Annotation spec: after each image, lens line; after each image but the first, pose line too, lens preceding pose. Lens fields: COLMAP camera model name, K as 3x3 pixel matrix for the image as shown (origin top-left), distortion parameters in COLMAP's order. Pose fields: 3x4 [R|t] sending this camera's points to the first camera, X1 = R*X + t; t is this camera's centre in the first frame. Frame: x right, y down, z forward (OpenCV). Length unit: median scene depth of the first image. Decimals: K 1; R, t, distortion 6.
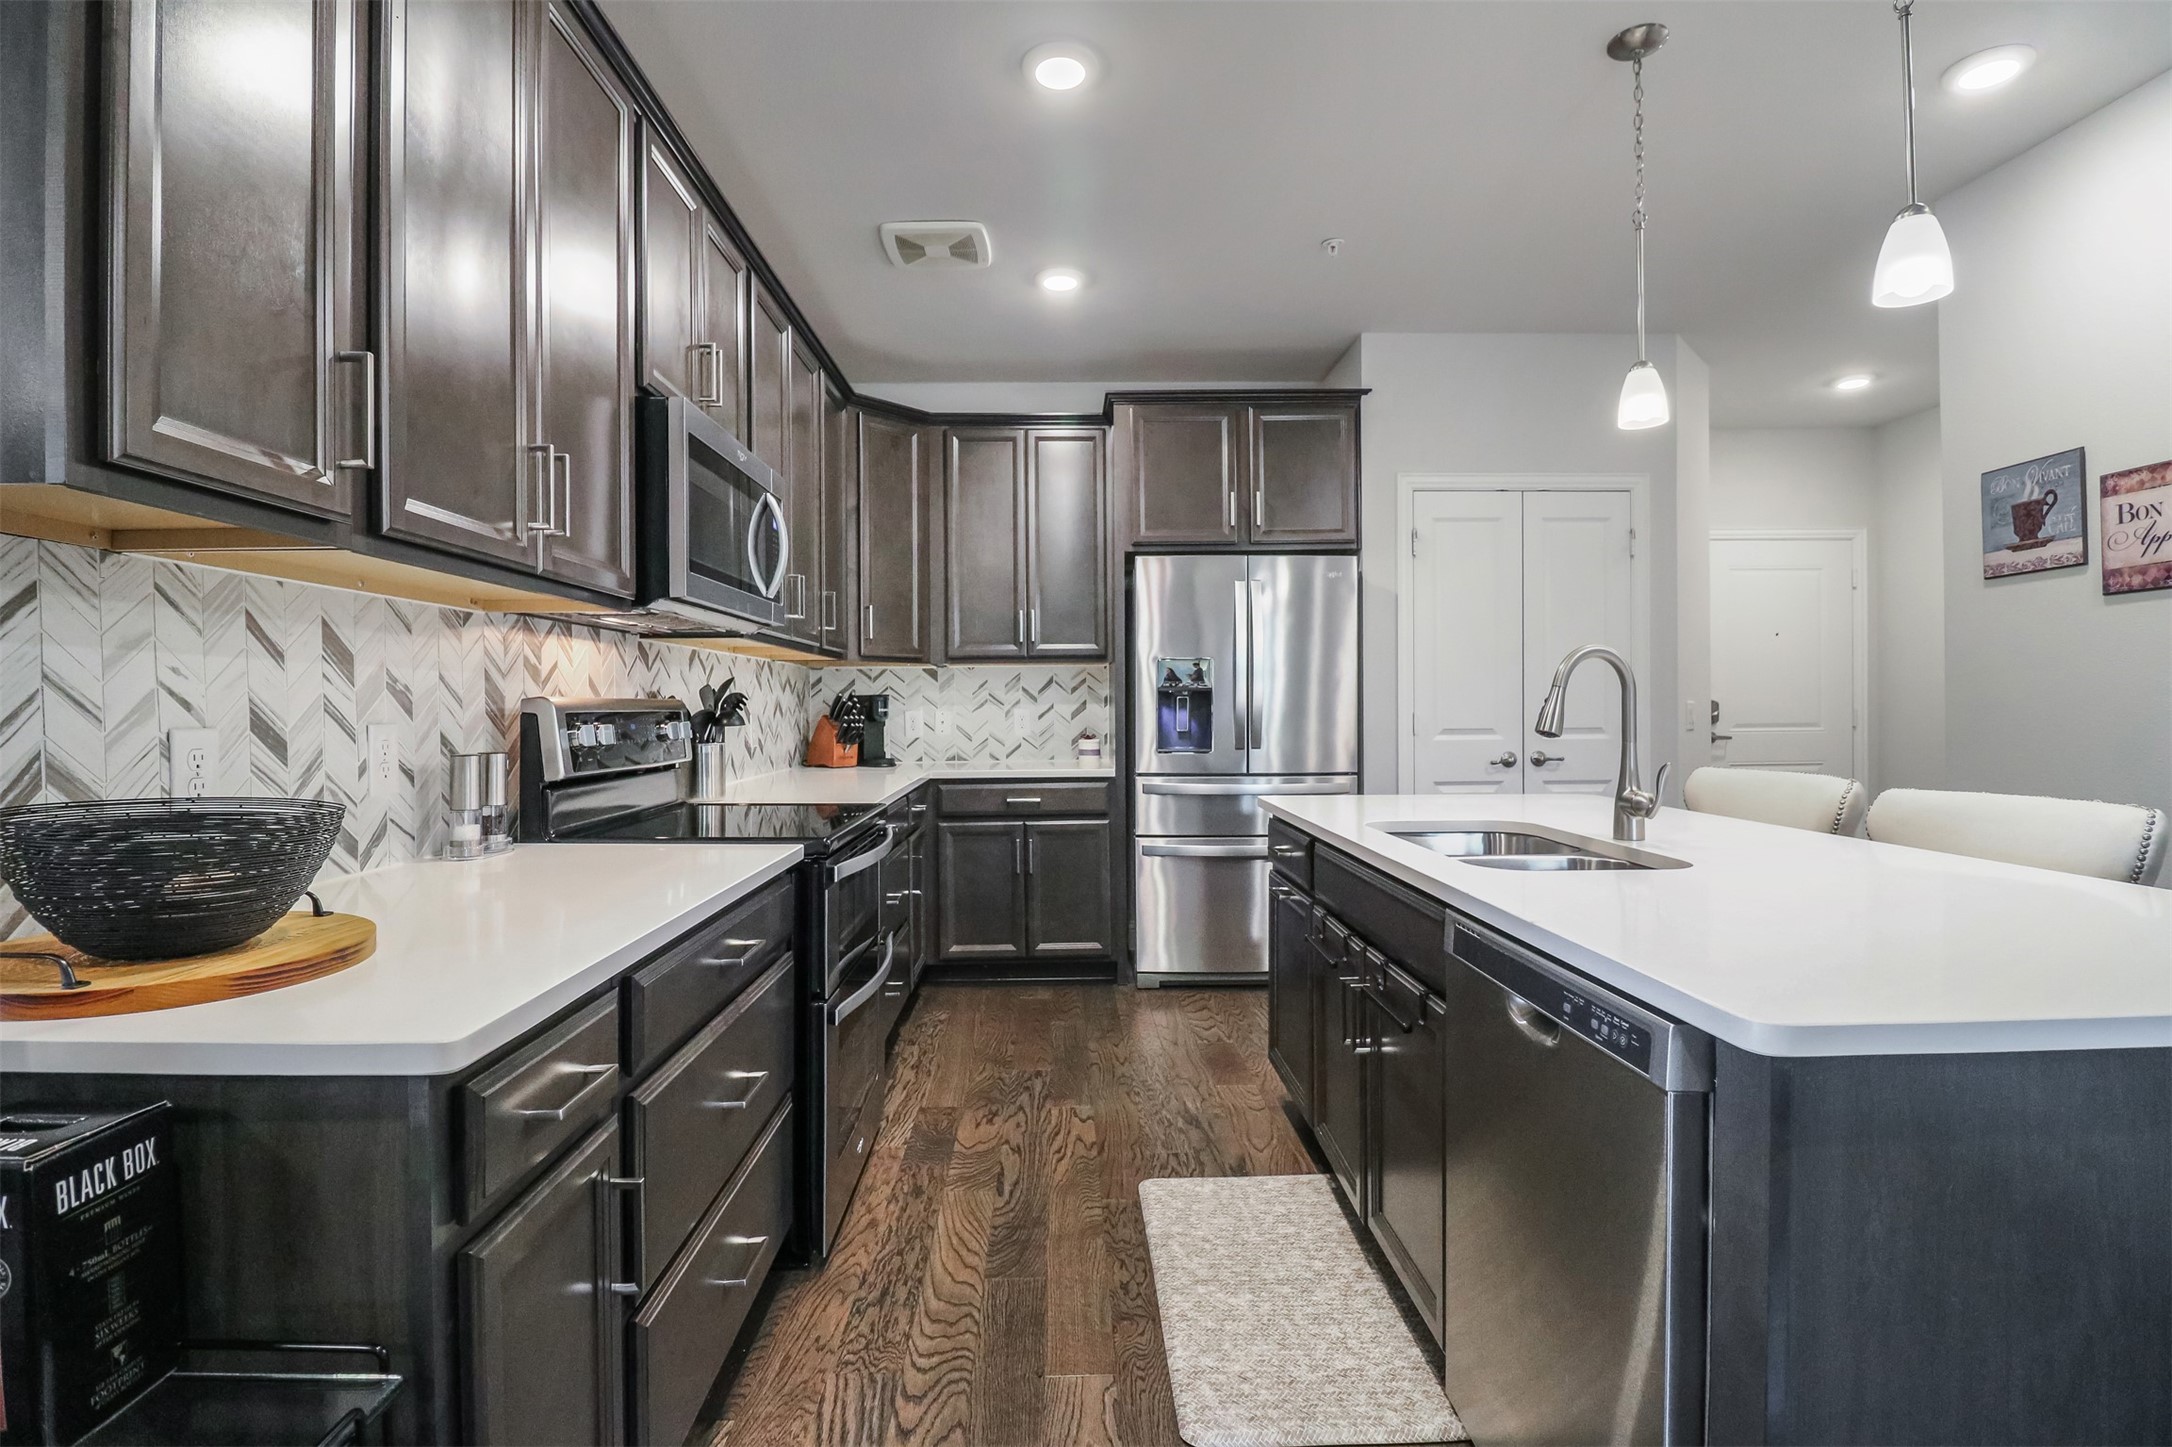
lens RADIAL K [[1028.3, 0, 1081.6], [0, 1028.3, 714.6], [0, 0, 1]] dist [-0.000146, -0.014926]
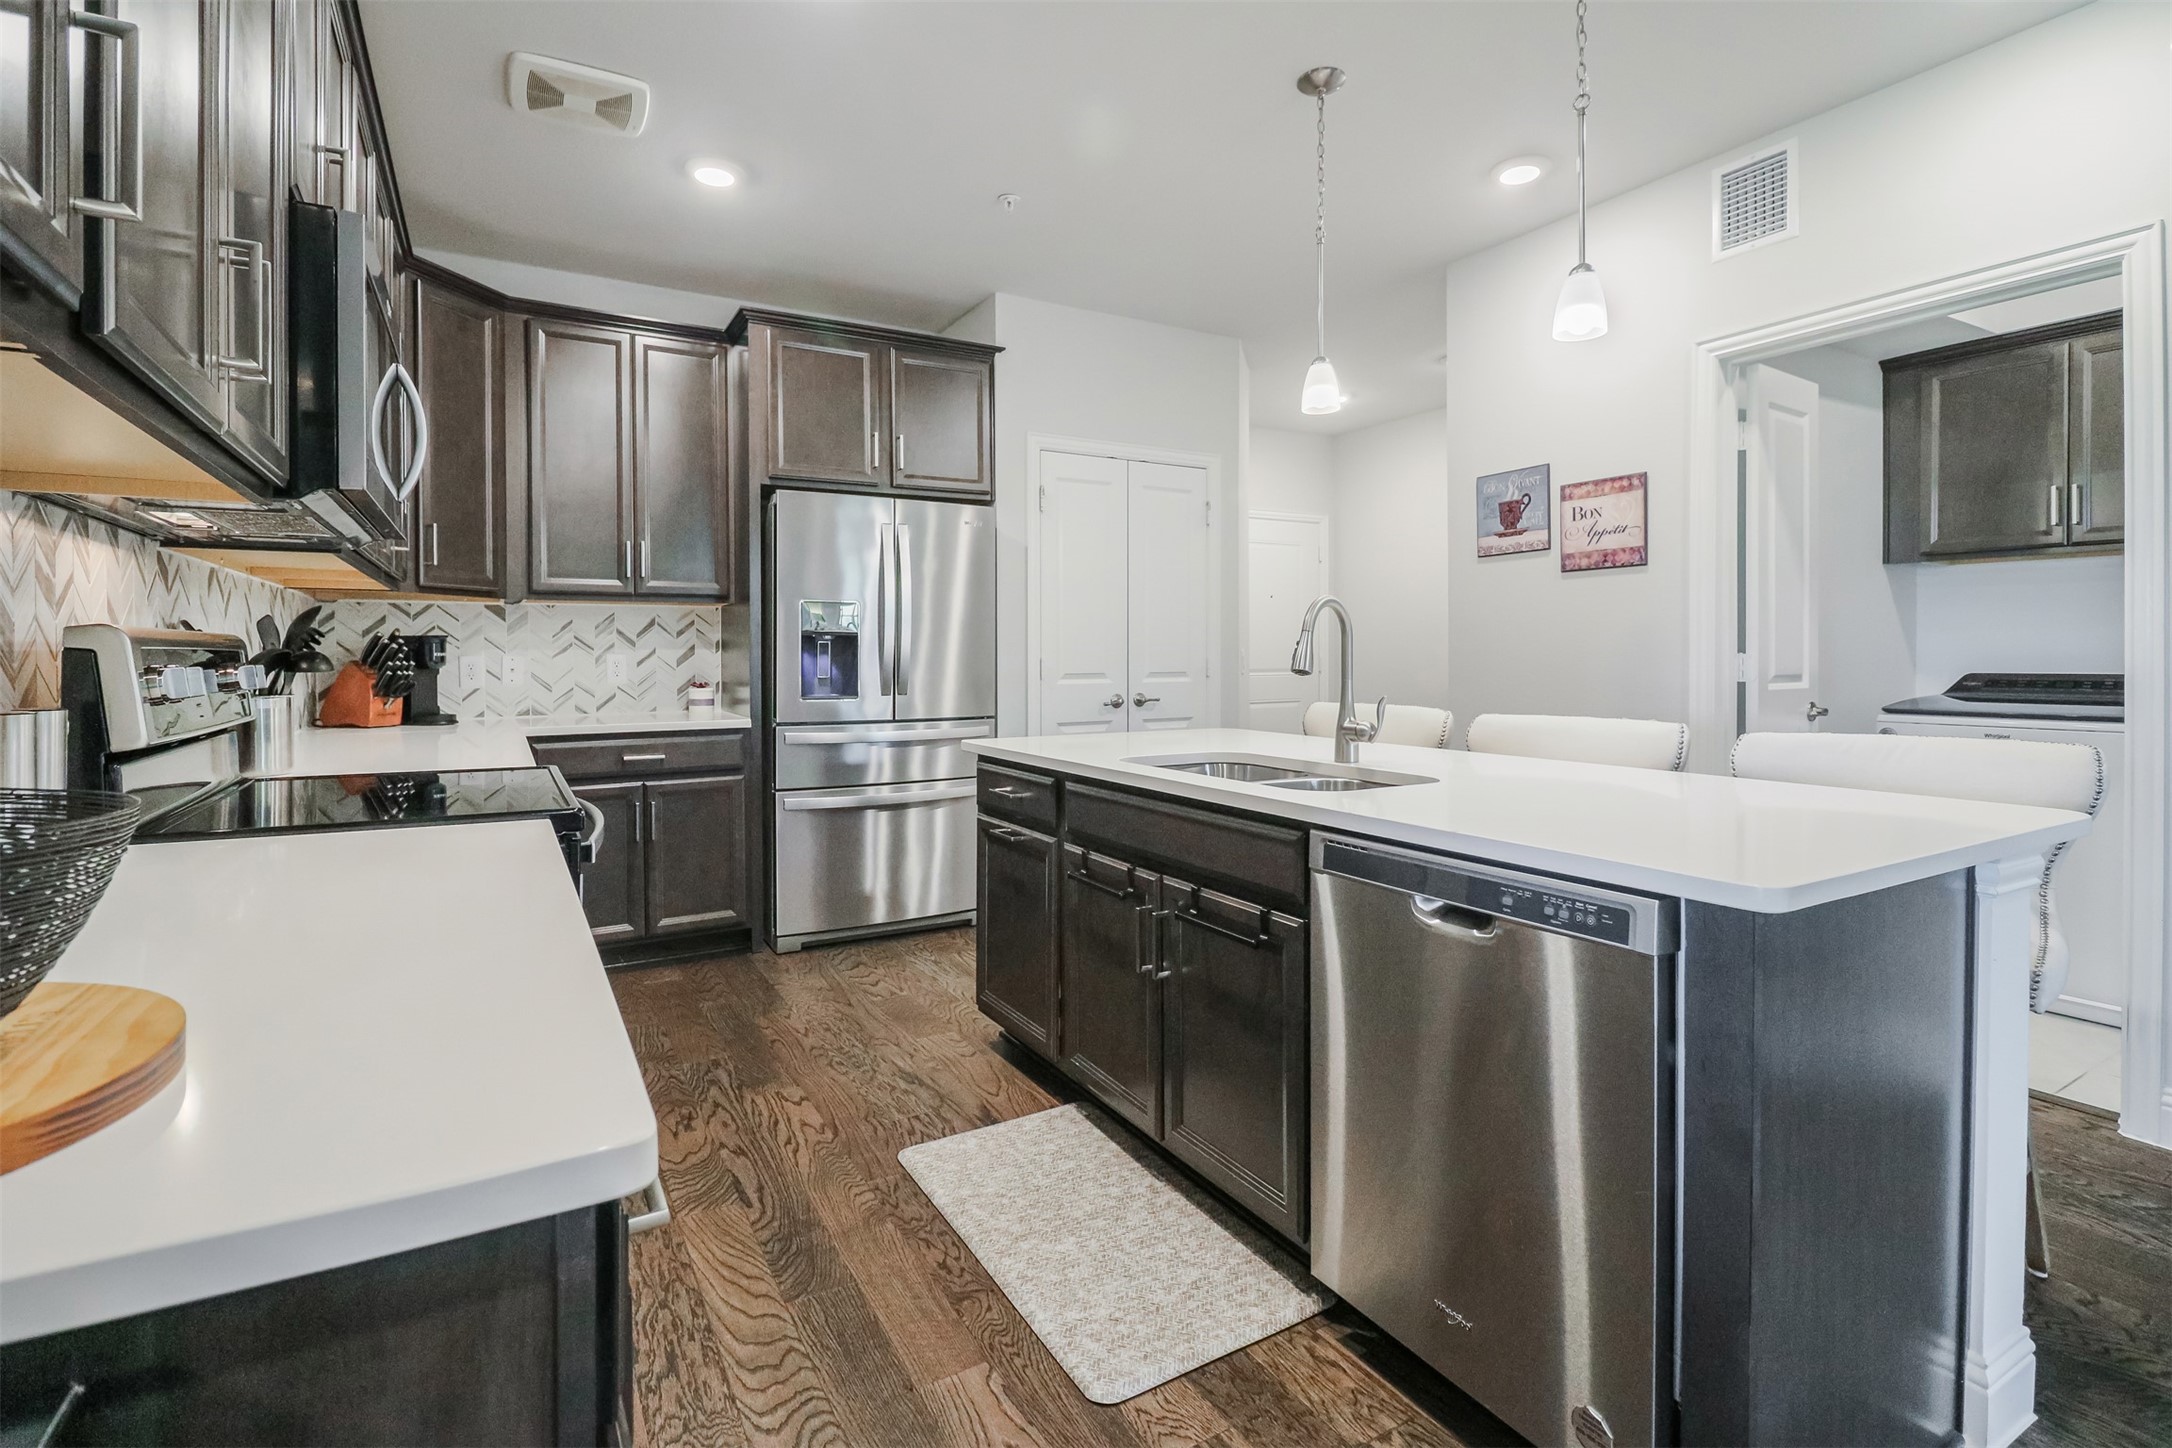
lens RADIAL K [[1007.7, 0, 1085.2], [0, 1007.7, 667.1], [0, 0, 1]] dist [0.013313, -0.013365]
pose [[0.876750, -0.002233, 0.480941, -0.204584], [0.001419, 0.999997, 0.002056, 0.007116], [-0.480944, -0.001120, 0.876751, 0.093763]]
